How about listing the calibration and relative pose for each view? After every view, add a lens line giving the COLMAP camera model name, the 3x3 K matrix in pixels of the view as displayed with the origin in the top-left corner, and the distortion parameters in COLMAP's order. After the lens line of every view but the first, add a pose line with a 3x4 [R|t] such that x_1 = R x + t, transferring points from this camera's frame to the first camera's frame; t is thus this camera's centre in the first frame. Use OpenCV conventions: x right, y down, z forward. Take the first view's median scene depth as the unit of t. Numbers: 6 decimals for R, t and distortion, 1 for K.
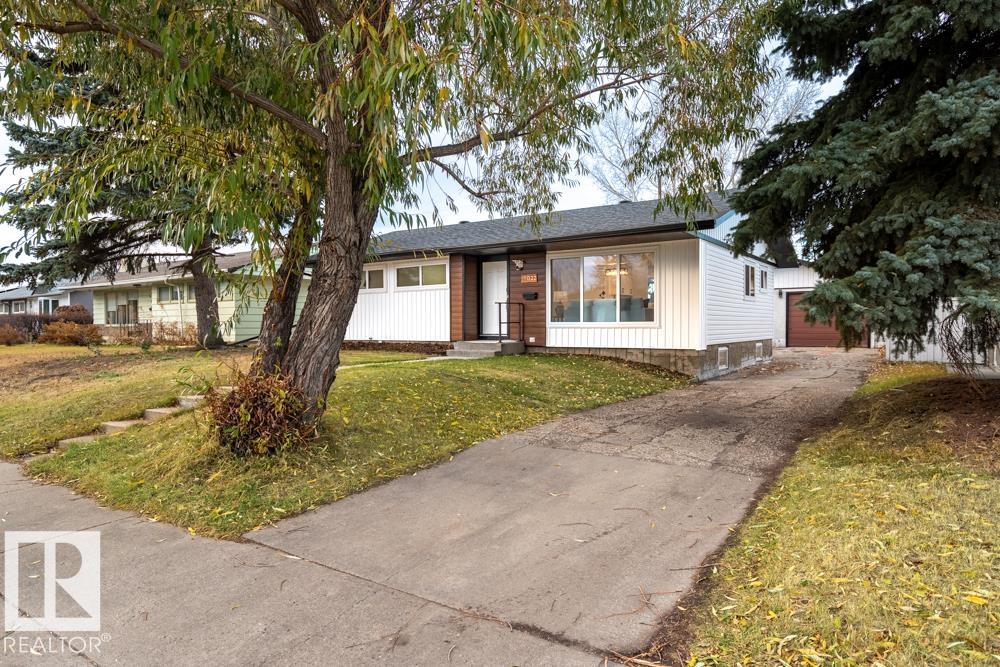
lens RADIAL K [[605.5, 0, 500.2], [0, 605.5, 329.3], [0, 0, 1]] dist [0.006899, 0.000007]
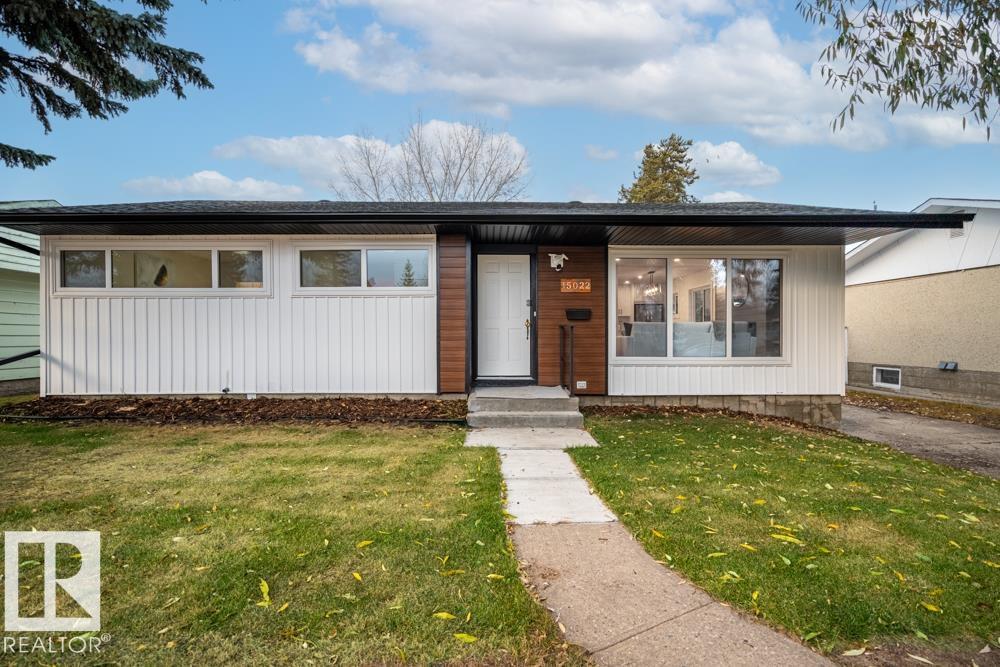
lens RADIAL K [[450.2, 0, 493.6], [0, 450.2, 338.0], [0, 0, 1]] dist [-0.015508, 0.000051]
pose [[0.810929, 0.001726, 0.585142, -0.298380], [0.000157, 0.999995, -0.003168, -0.030123], [-0.585145, 0.002661, 0.810925, 0.697923]]
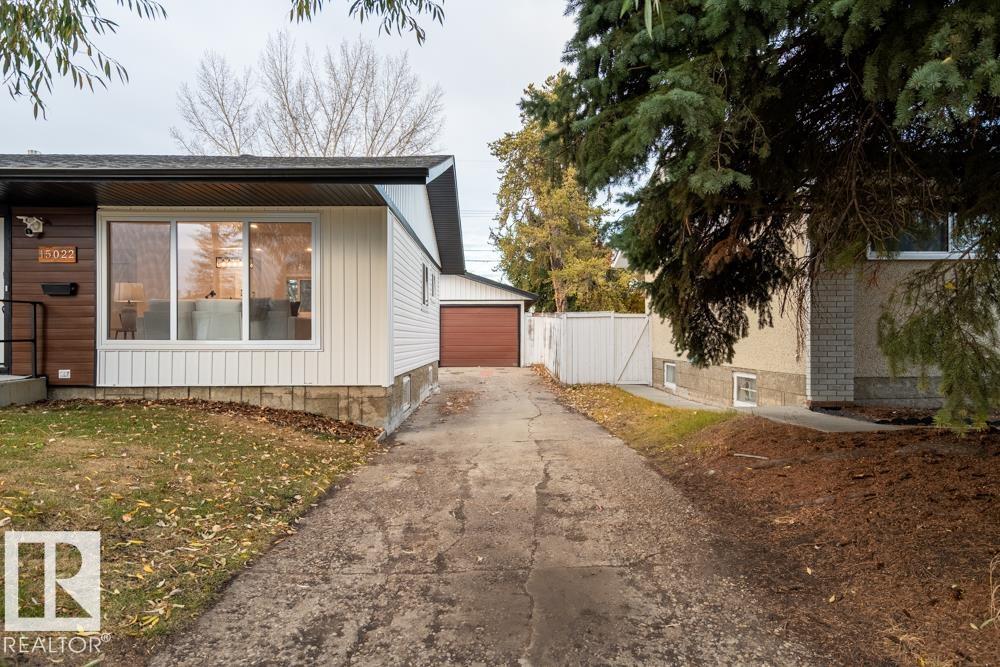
lens RADIAL K [[605.5, 0, 503.5], [0, 605.5, 340.5], [0, 0, 1]] dist [0.006899, 0.000007]
pose [[0.808100, 0.000907, 0.589045, 0.051350], [0.002126, 0.999988, -0.004457, -0.008287], [-0.589042, 0.004854, 0.808088, 0.371841]]
